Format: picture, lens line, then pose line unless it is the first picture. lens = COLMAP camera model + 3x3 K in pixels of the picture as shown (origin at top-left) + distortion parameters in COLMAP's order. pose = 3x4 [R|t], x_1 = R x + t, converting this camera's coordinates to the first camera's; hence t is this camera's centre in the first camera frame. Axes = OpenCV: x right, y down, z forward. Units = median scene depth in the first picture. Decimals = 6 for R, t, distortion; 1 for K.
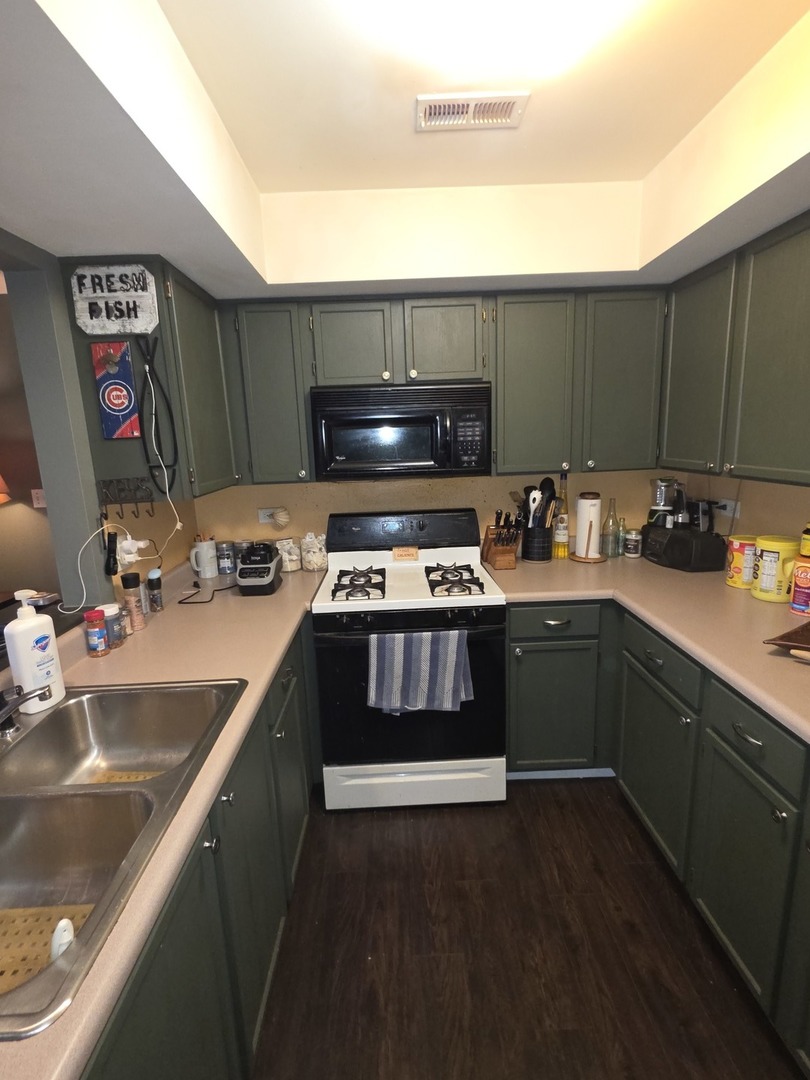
lens RADIAL K [[510.0, 0, 403.3], [0, 510.0, 536.4], [0, 0, 1]] dist [0.001171, 0.000997]
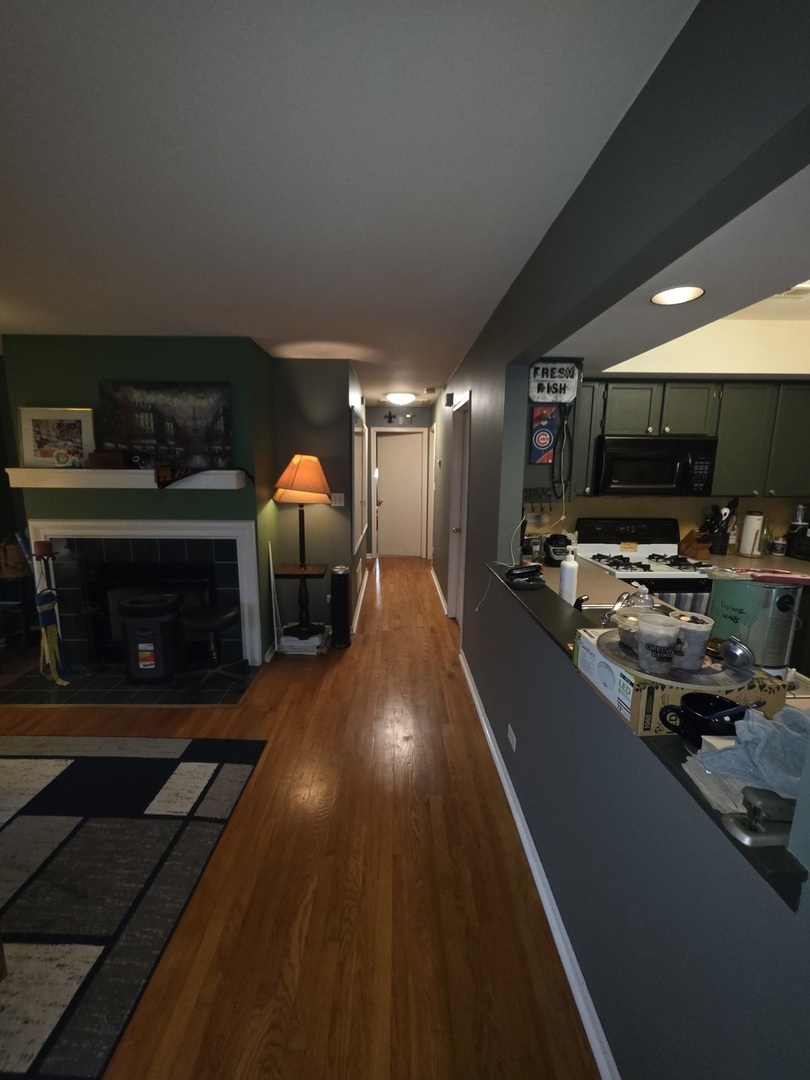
lens RADIAL K [[432.9, 0, 407.5], [0, 432.9, 538.0], [0, 0, 1]] dist [-0.001588, 0.000579]
pose [[0.999075, 0.042780, 0.004472, -0.986164], [-0.042639, 0.998701, -0.027890, 0.108149], [-0.005659, 0.027673, 0.999601, -0.400748]]
